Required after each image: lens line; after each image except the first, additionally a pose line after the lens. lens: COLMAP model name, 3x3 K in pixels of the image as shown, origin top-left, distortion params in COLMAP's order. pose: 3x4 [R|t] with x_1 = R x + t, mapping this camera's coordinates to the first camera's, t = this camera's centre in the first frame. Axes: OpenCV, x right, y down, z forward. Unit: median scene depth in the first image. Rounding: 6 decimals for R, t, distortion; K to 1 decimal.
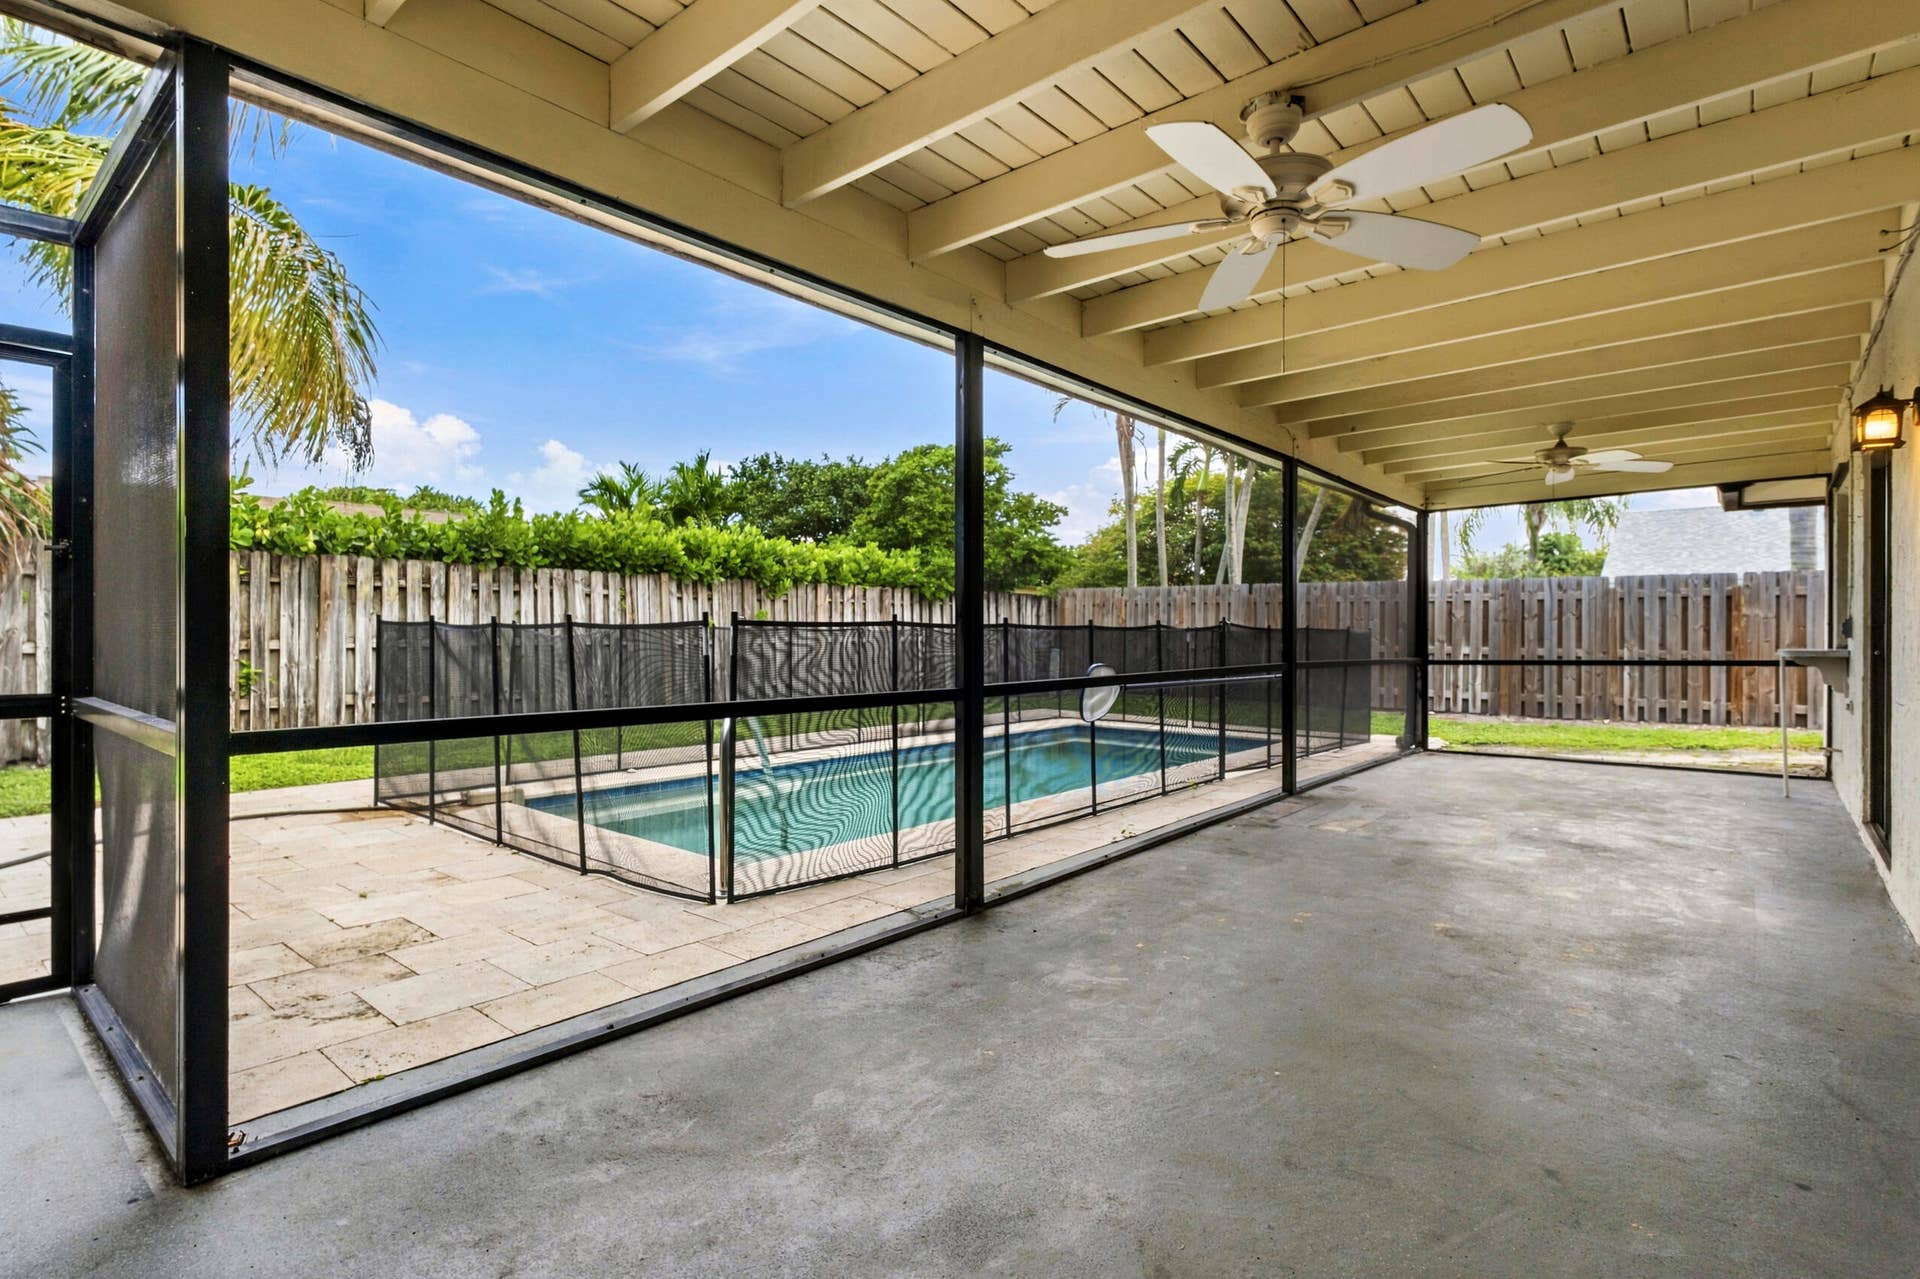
lens RADIAL K [[929.5, 0, 960.0], [0, 929.5, 639.5], [0, 0, 1]] dist [-0.013568, -0.000010]
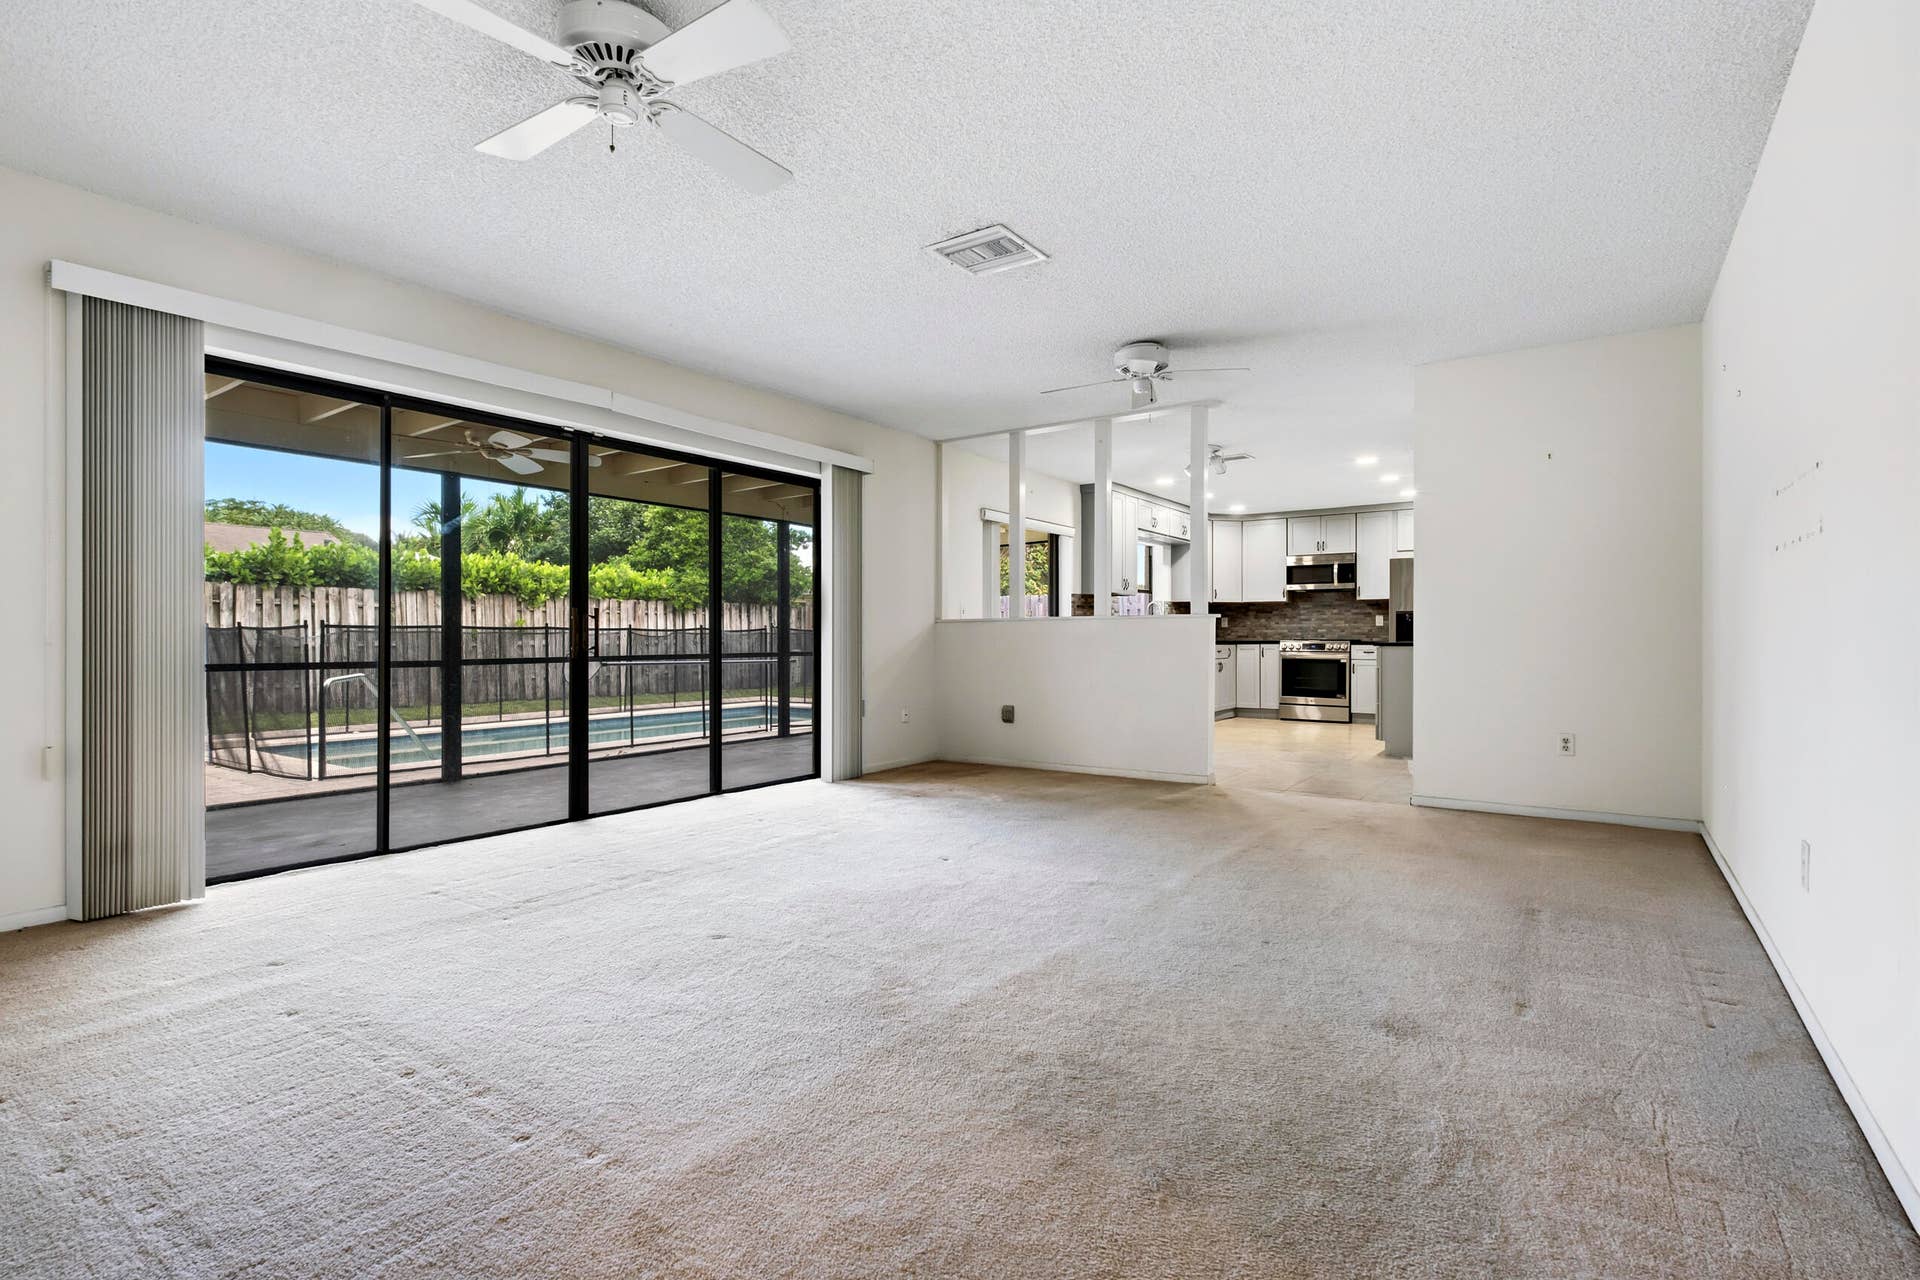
lens RADIAL K [[892.3, 0, 960.0], [0, 892.3, 640.0], [0, 0, 1]] dist [0.001143, 0.000071]
pose [[0.995115, -0.006177, 0.098525, 0.275803], [0.006808, 0.999958, -0.006065, 0.009540], [-0.098483, 0.006706, 0.995116, -0.287066]]
